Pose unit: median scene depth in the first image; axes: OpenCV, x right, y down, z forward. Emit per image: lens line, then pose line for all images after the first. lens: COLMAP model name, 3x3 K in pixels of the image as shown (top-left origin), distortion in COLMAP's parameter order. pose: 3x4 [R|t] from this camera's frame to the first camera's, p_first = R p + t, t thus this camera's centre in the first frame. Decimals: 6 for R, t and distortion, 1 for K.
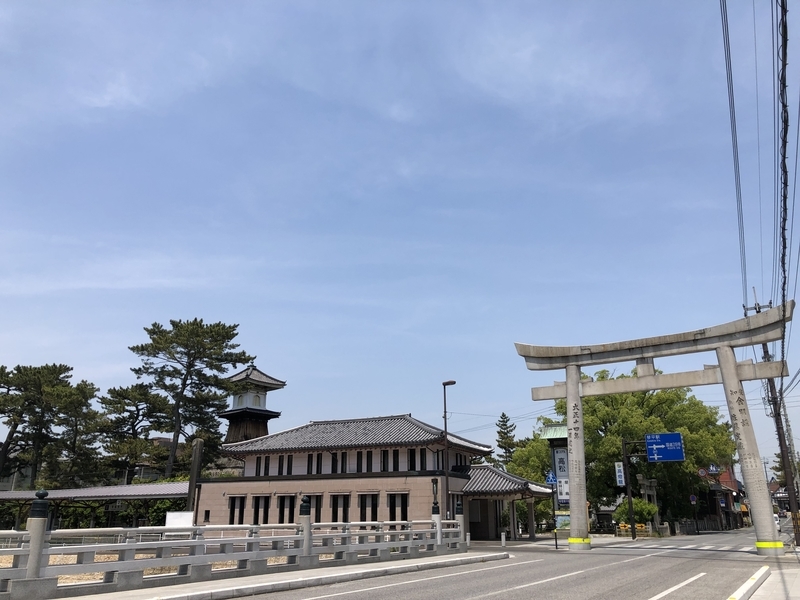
lens RADIAL K [[660.6, 0, 400.0], [0, 660.6, 300.0], [0, 0, 1]] dist [0.037859, 0.004037]
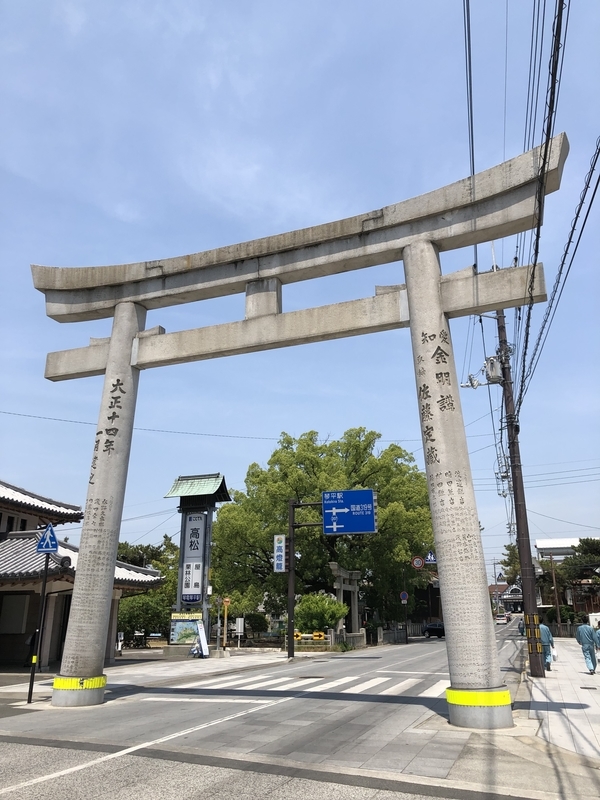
lens RADIAL K [[660.6, 0, 300.0], [0, 660.6, 400.0], [0, 0, 1]] dist [0.037859, 0.004037]
pose [[0.978180, 0.066131, 0.196954, 0.286573], [-0.065406, 0.997807, -0.010188, 0.161013], [-0.197196, -0.002916, 0.980360, 0.507432]]
